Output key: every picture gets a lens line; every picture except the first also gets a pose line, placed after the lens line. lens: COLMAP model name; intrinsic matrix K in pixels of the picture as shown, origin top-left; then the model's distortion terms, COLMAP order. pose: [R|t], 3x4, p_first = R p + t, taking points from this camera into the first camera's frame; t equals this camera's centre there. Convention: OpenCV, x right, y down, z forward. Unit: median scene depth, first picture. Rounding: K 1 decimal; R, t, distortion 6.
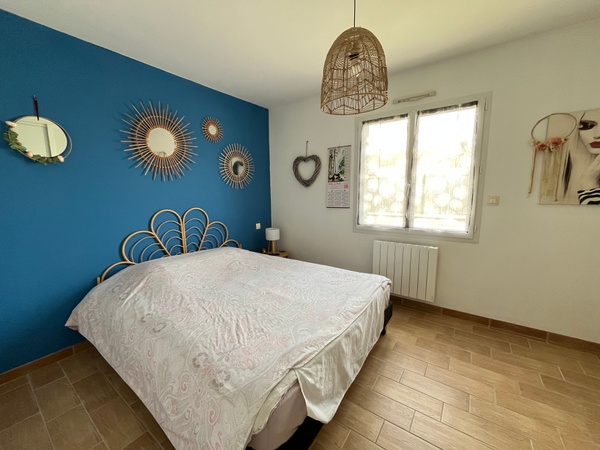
lens RADIAL K [[241.6, 0, 300.0], [0, 241.6, 225.0], [0, 0, 1]] dist [-0.007998, -0.000158]
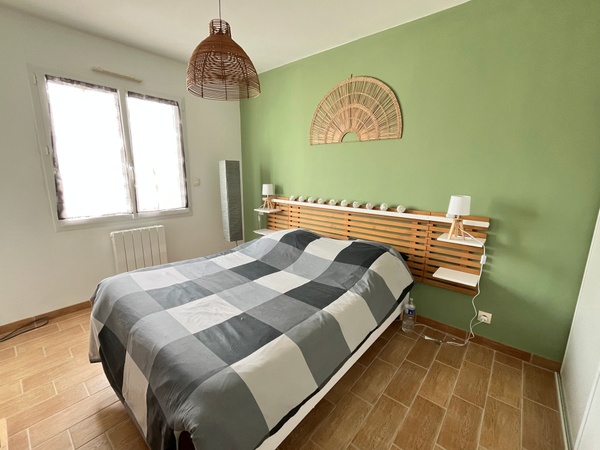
lens RADIAL K [[260.5, 0, 300.0], [0, 260.5, 225.0], [0, 0, 1]] dist [-0.000264, -0.000051]
pose [[0.090911, -0.181450, 0.979189, -0.572164], [0.120040, 0.978088, 0.170101, -0.040437], [-0.988598, 0.102078, 0.110700, 0.249623]]
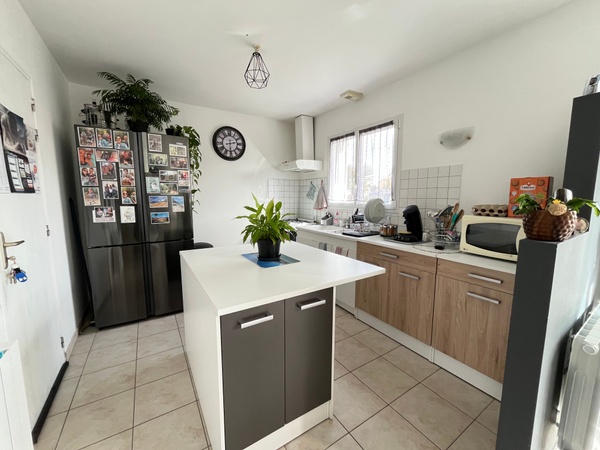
lens RADIAL K [[245.6, 0, 300.0], [0, 245.6, 225.0], [0, 0, 1]] dist [-0.000011, -0.000004]
pose [[0.927623, 0.058290, -0.368941, 0.718060], [-0.060911, 0.998133, 0.004550, 0.059255], [0.368517, 0.018252, 0.929442, -0.374372]]
